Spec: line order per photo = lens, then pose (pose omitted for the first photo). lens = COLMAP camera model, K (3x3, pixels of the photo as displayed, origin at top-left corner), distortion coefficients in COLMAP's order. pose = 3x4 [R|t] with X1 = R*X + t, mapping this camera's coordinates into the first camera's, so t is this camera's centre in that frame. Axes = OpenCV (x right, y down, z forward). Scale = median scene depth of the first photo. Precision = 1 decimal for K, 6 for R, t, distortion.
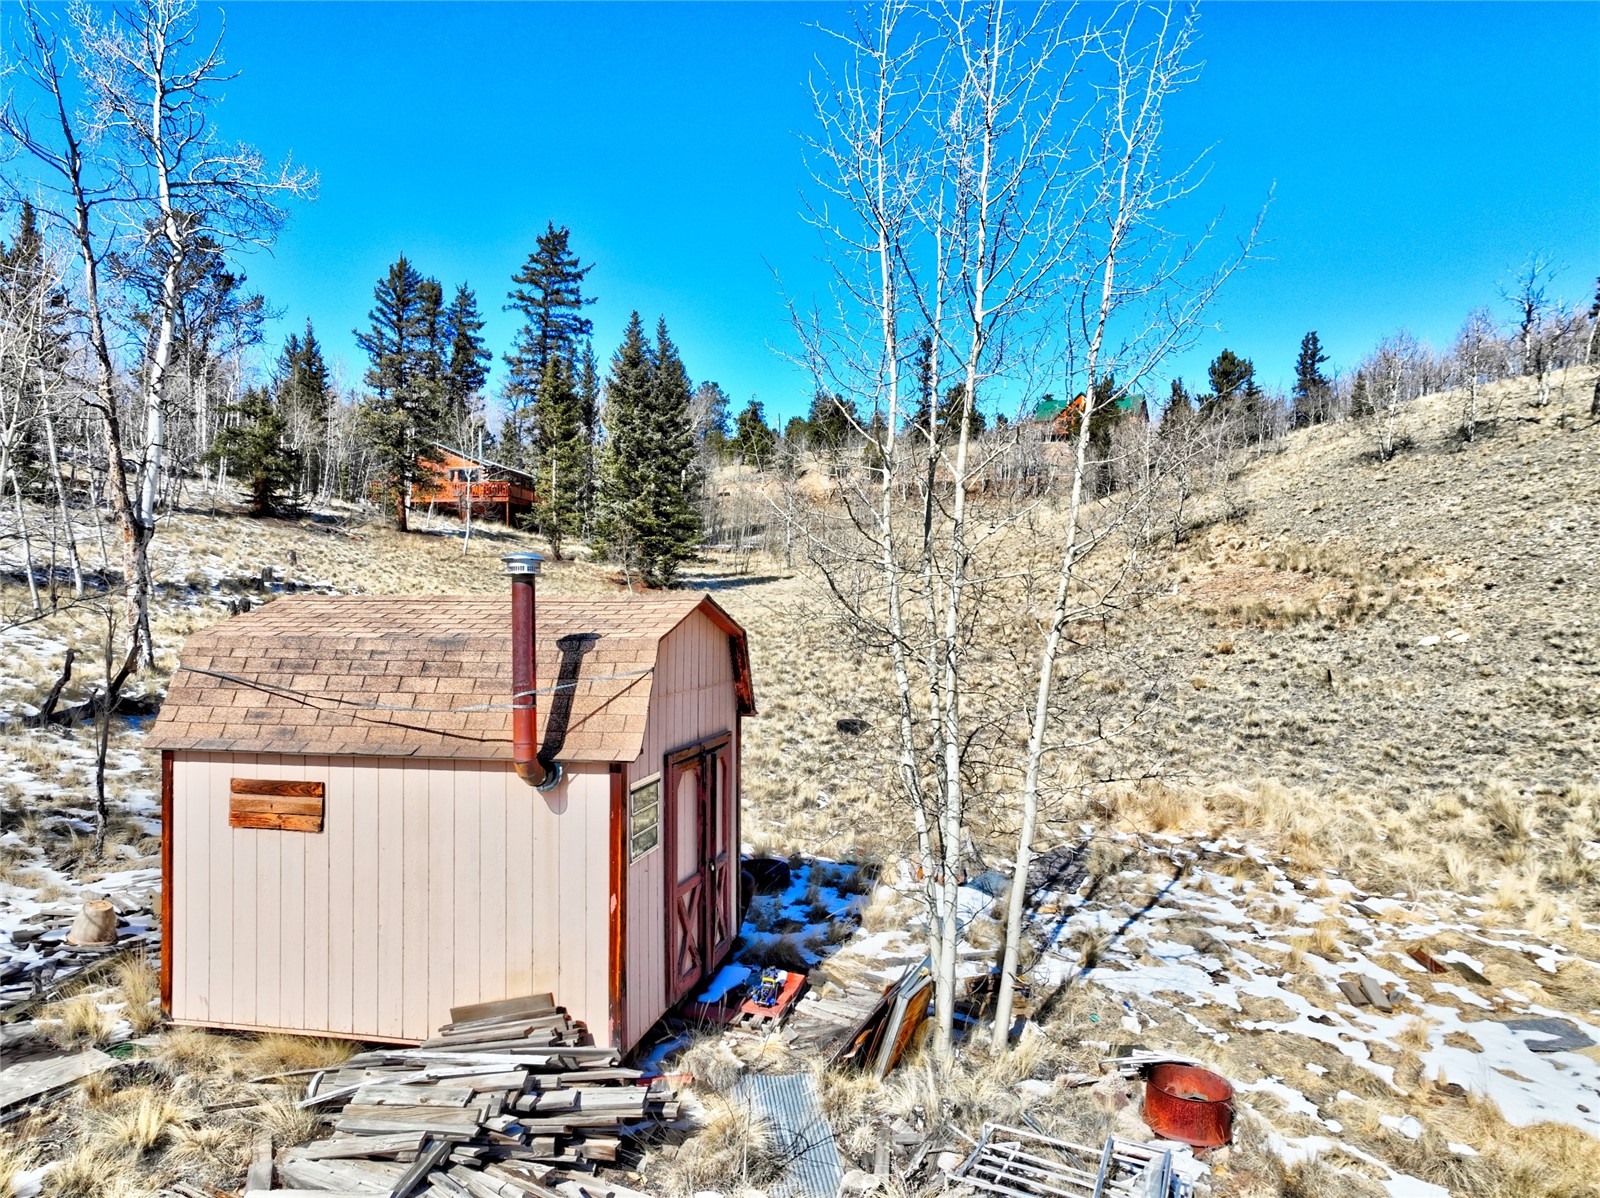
lens RADIAL K [[1128.8, 0, 800.8], [0, 1128.8, 595.4], [0, 0, 1]] dist [0.002260, 0.010815]
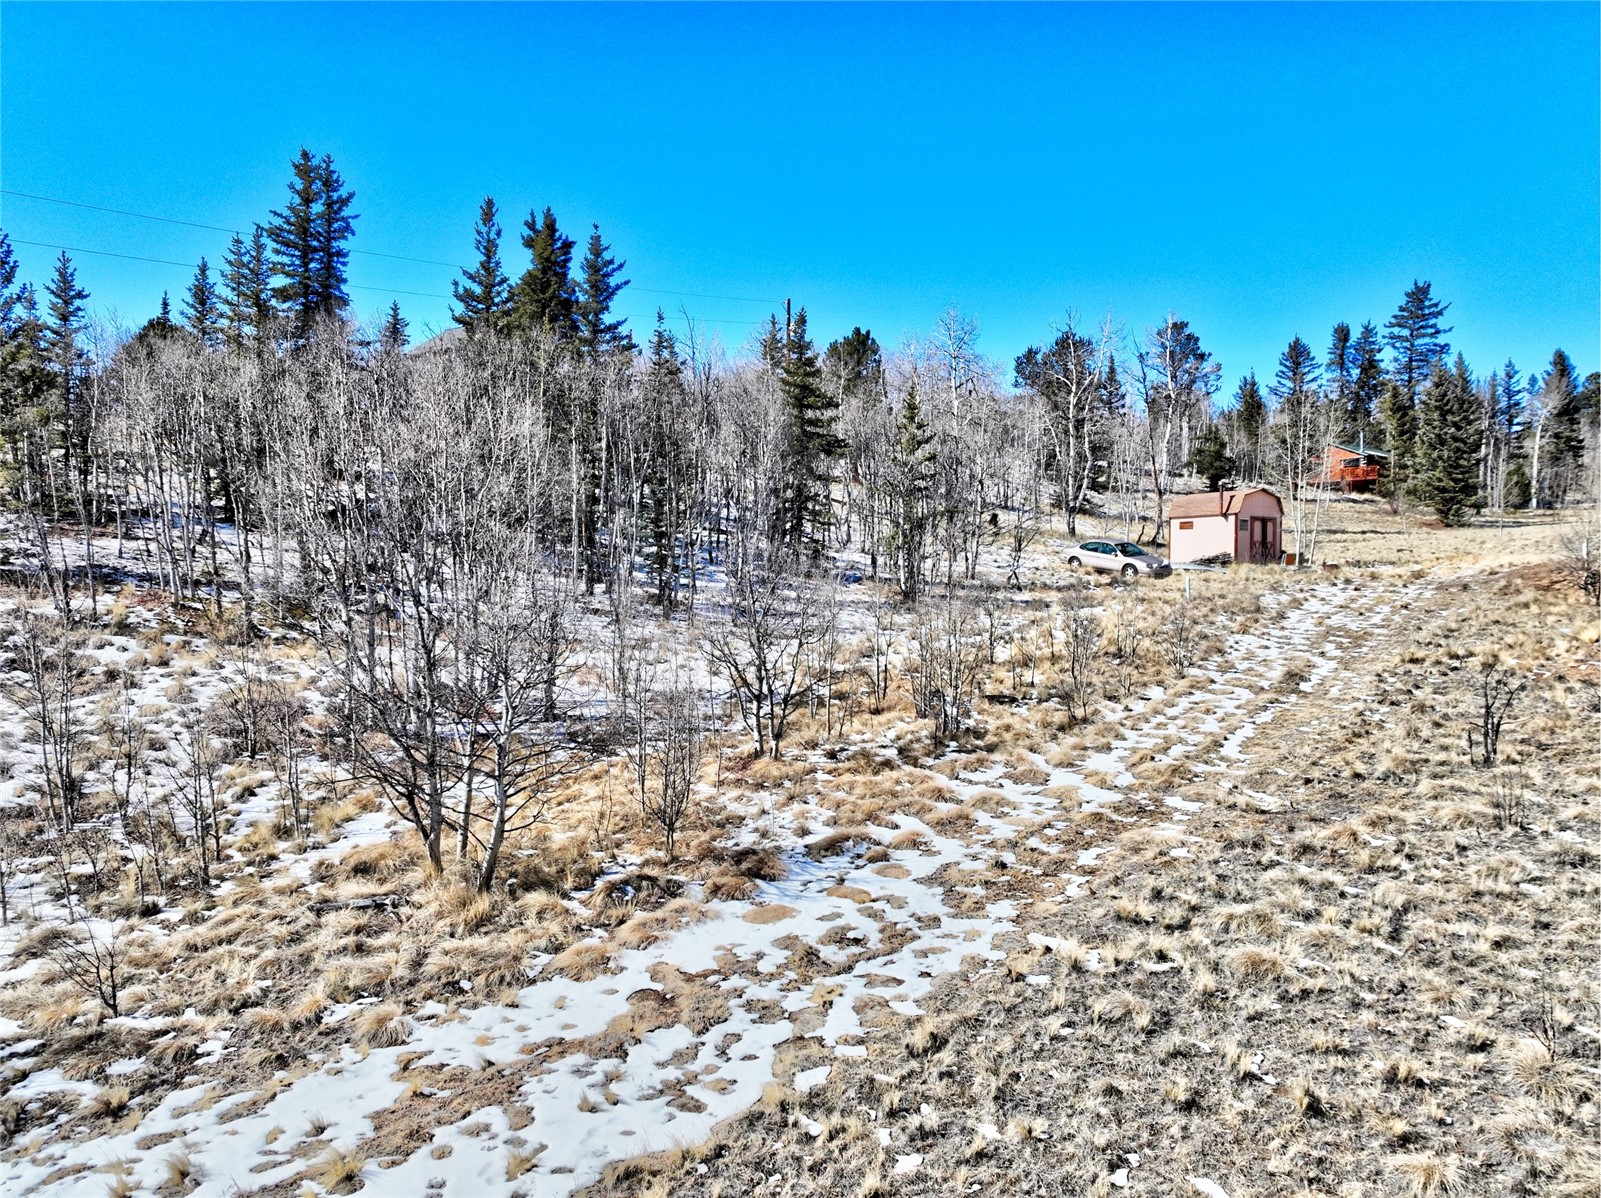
lens RADIAL K [[1129.5, 0, 808.5], [0, 1129.5, 597.3], [0, 0, 1]] dist [0.002260, 0.010815]
pose [[0.686043, 0.012286, -0.727457, 0.386745], [-0.007471, 0.999924, 0.009842, 0.079102], [0.727523, -0.001318, 0.686082, -0.699873]]
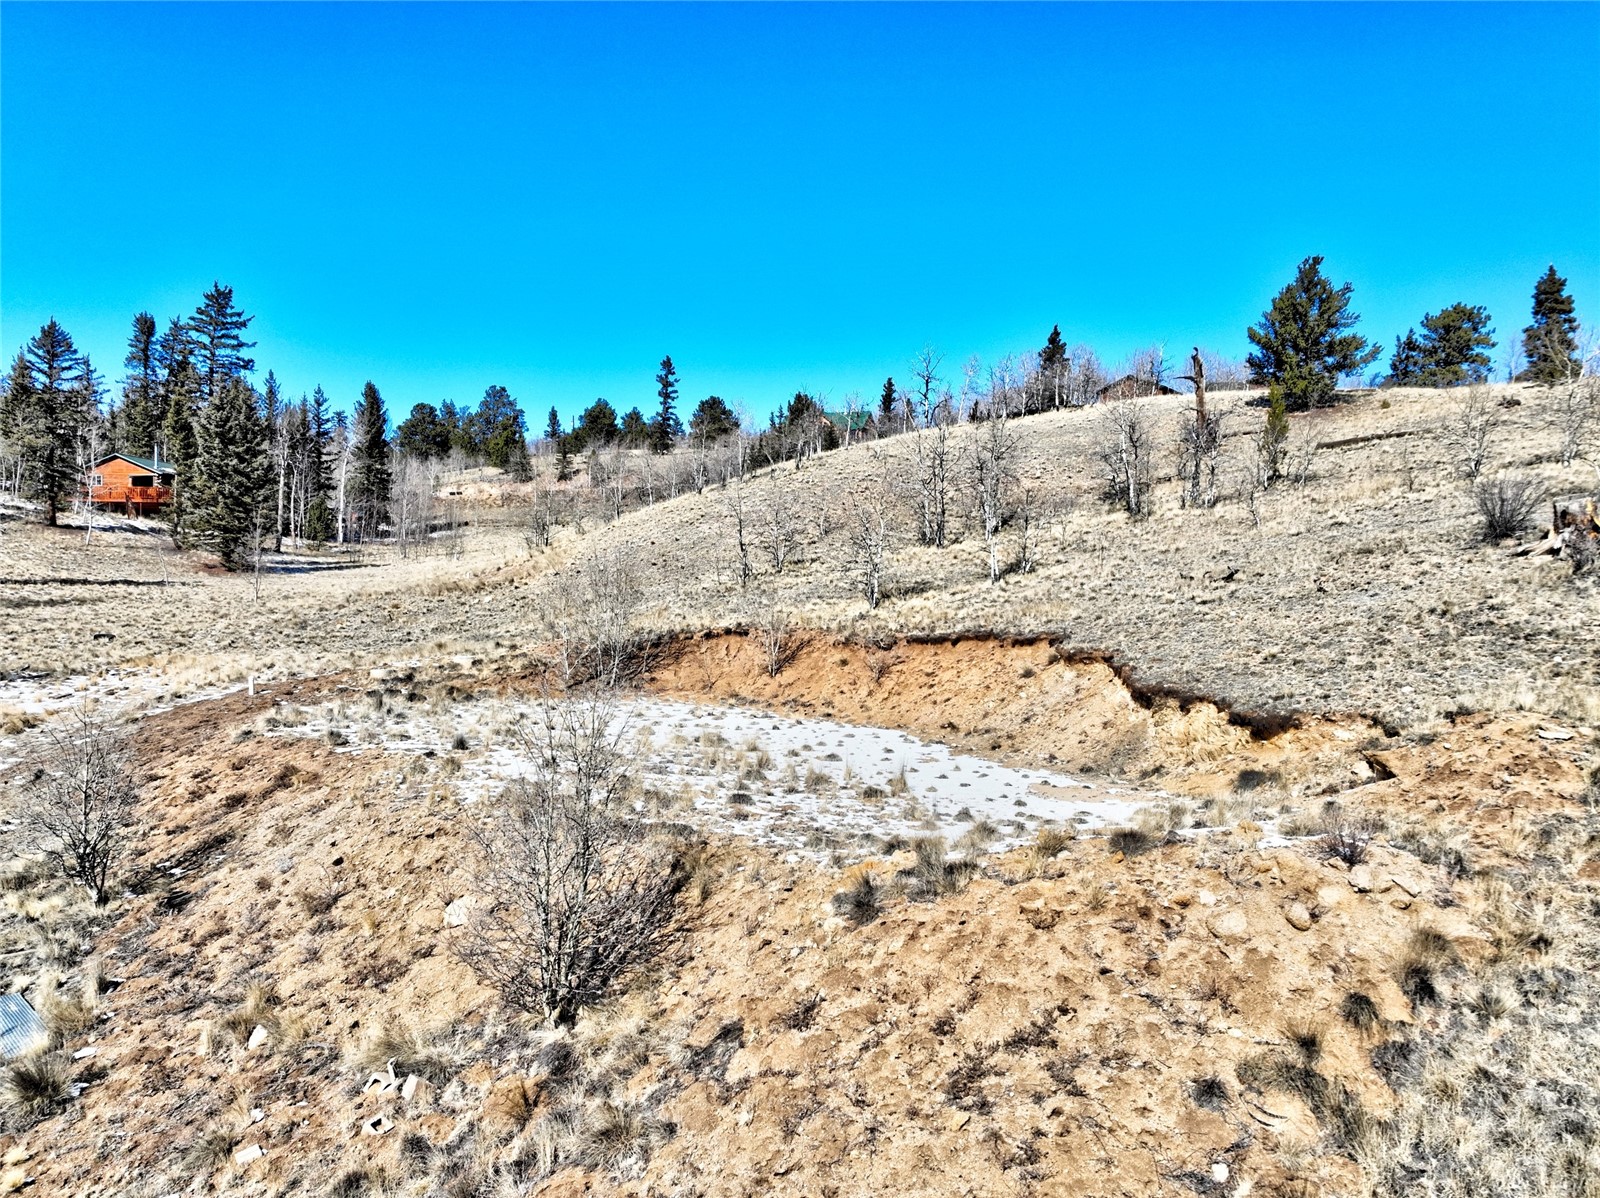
lens RADIAL K [[1128.8, 0, 799.0], [0, 1128.8, 597.4], [0, 0, 1]] dist [0.002260, 0.010815]
pose [[0.995543, 0.013185, 0.093382, 0.412451], [-0.014024, 0.999867, 0.008339, 0.004073], [-0.093259, -0.009612, 0.995595, -0.426558]]
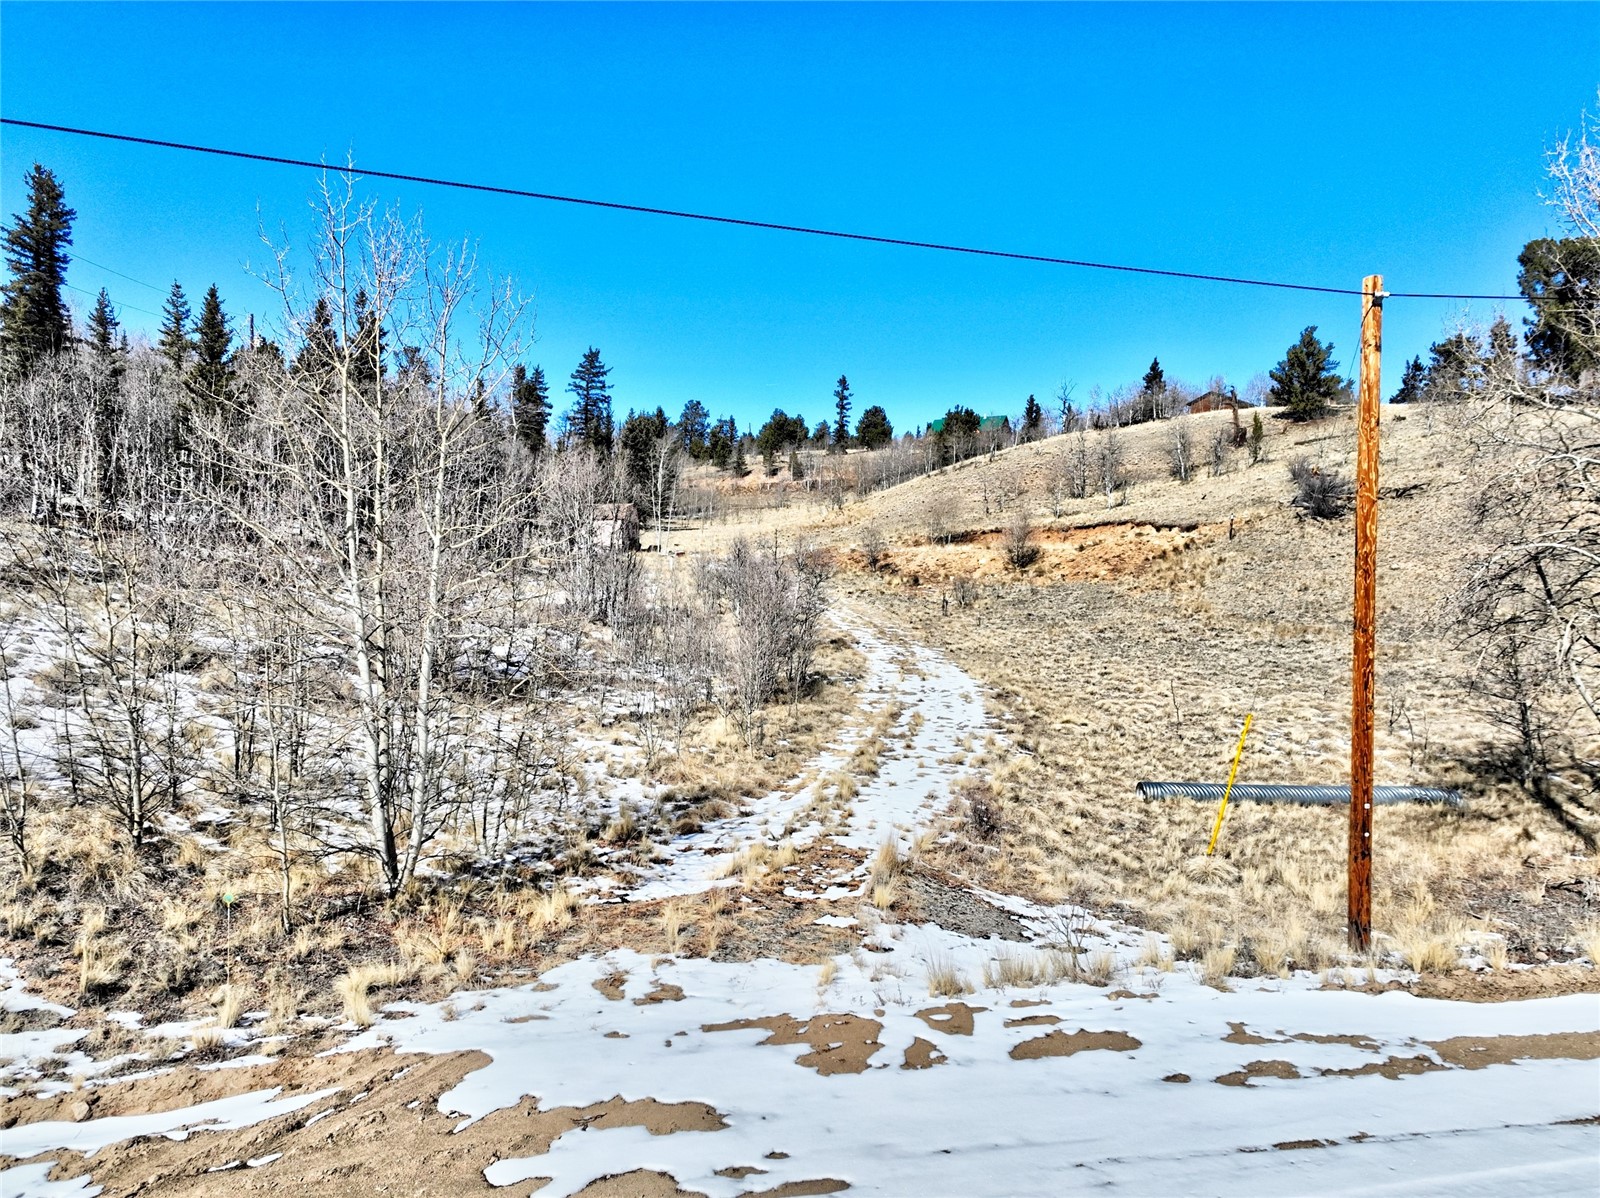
lens RADIAL K [[1128.8, 0, 798.8], [0, 1128.8, 590.6], [0, 0, 1]] dist [0.002260, 0.010815]
pose [[0.999931, 0.009860, -0.006452, 0.199630], [-0.009829, 0.999940, 0.004850, 0.098831], [0.006499, -0.004786, 0.999967, -1.225739]]
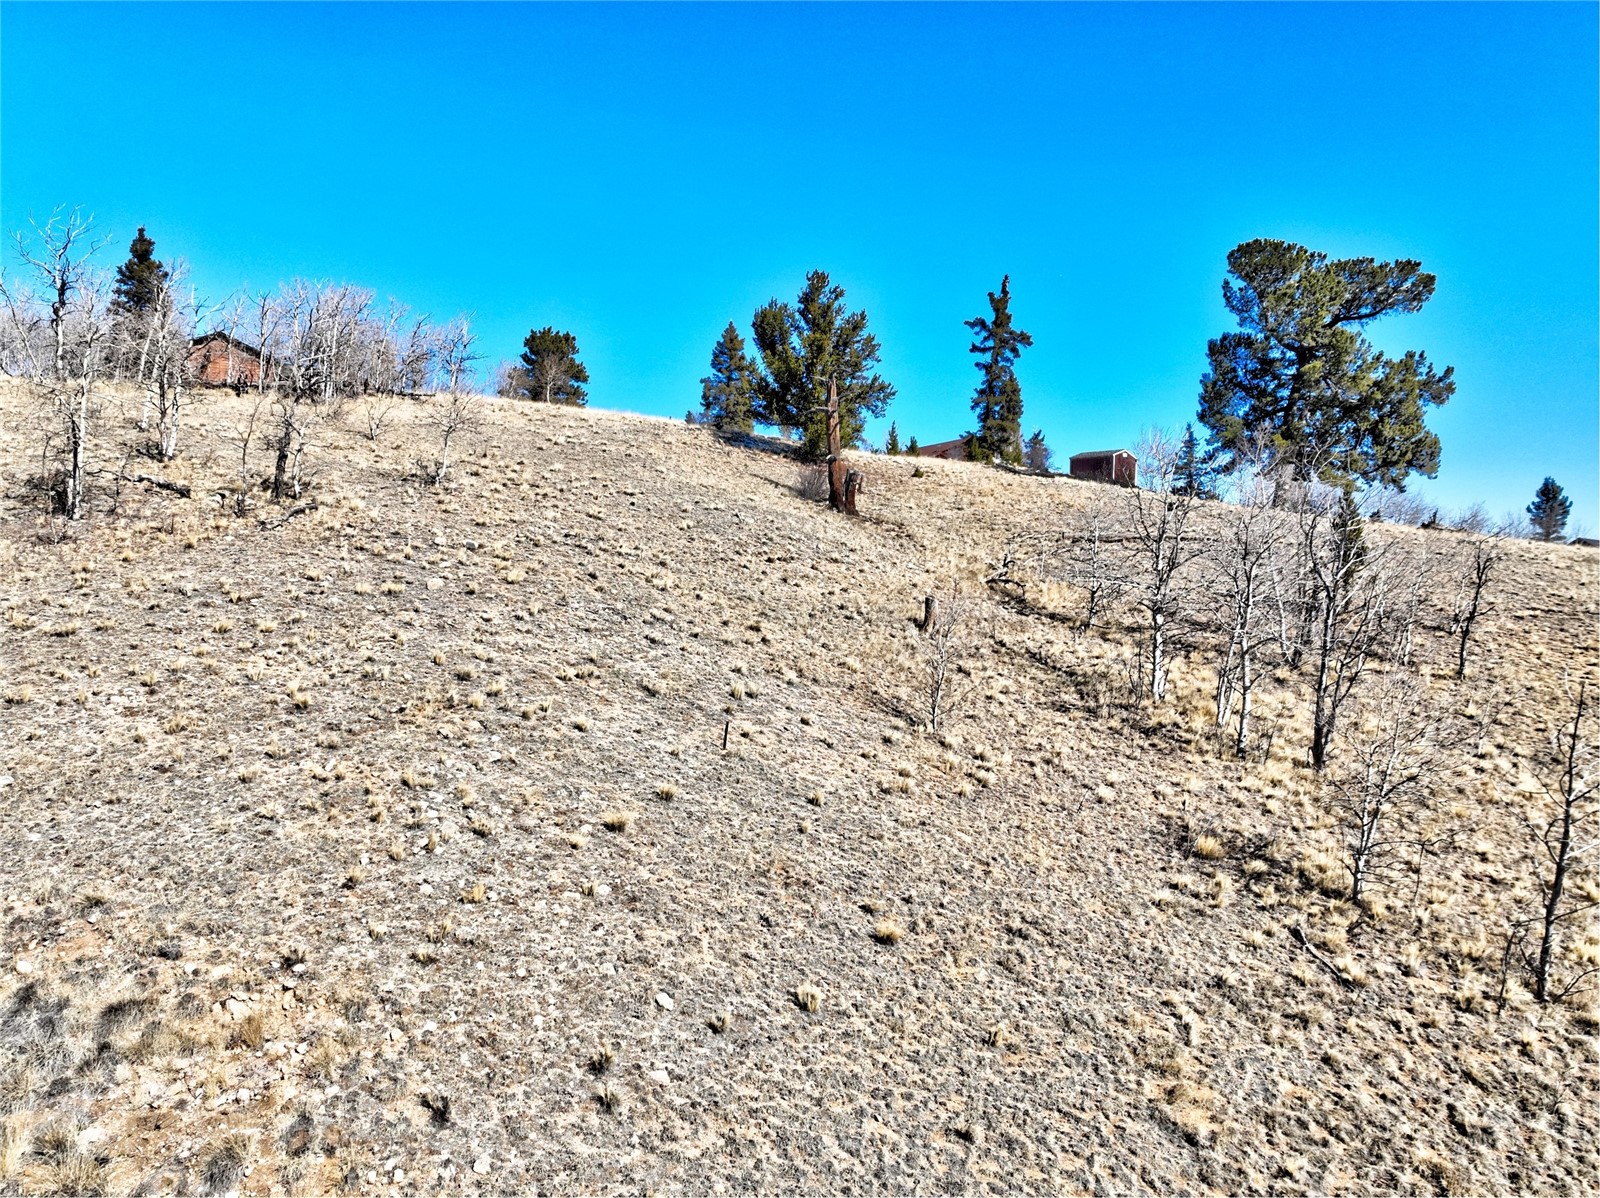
lens RADIAL K [[1128.8, 0, 801.9], [0, 1128.8, 599.9], [0, 0, 1]] dist [0.002260, 0.010815]
pose [[0.335191, -0.003672, 0.942143, 0.160641], [-0.011501, 0.999902, 0.007989, -0.082719], [-0.942080, -0.013513, 0.335116, 0.388341]]
